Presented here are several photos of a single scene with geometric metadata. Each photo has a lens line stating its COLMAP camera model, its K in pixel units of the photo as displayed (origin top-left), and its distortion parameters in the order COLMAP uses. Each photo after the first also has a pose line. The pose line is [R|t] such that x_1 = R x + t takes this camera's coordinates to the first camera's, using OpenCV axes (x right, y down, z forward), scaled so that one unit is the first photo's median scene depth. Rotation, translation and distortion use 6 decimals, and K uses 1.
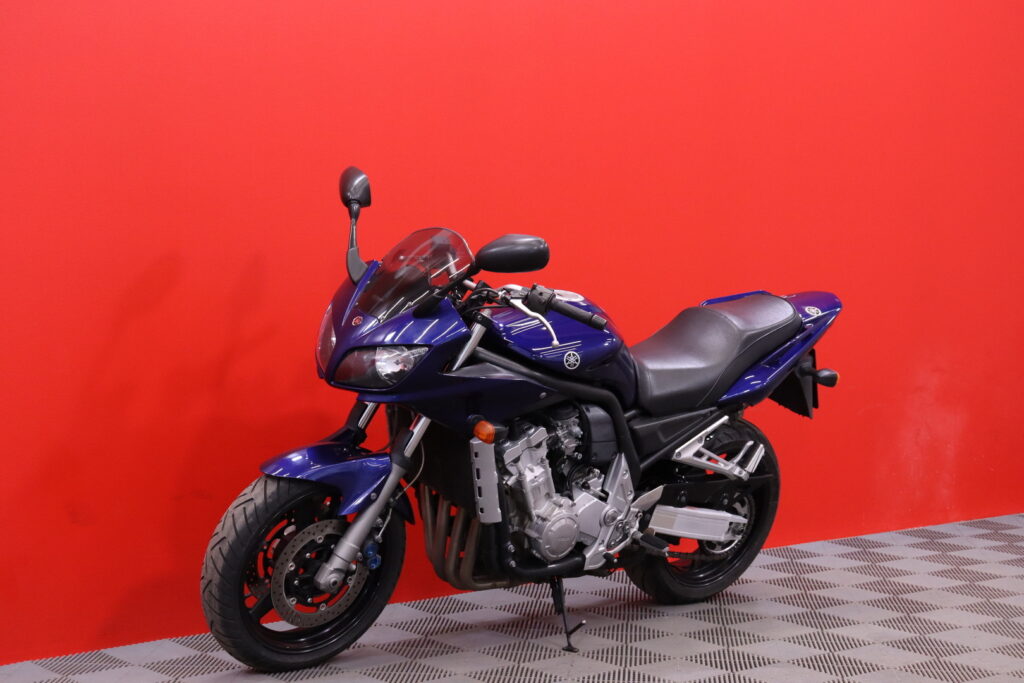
lens RADIAL K [[1939.6, 0, 512.0], [0, 1939.6, 341.5], [0, 0, 1]] dist [0.219003, -0.015535]
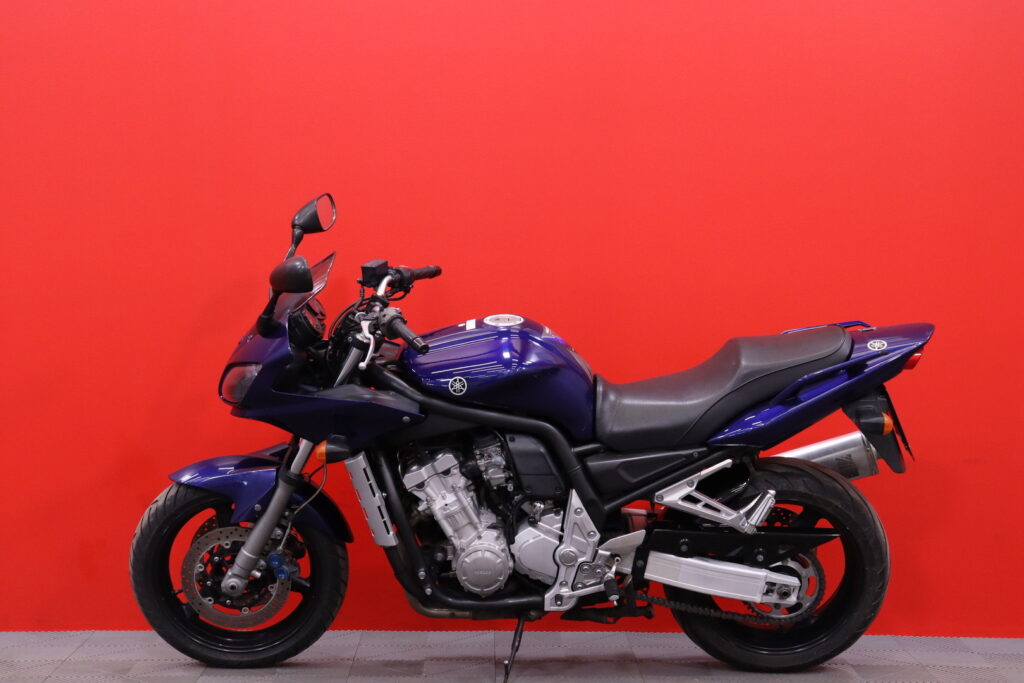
lens RADIAL K [[1939.6, 0, 512.0], [0, 1939.6, 341.5], [0, 0, 1]] dist [0.219003, -0.015535]
pose [[0.753605, 0.017184, -0.657103, 0.667029], [-0.036196, 0.999226, -0.015380, 0.001505], [0.656330, 0.035375, 0.753644, 0.276687]]
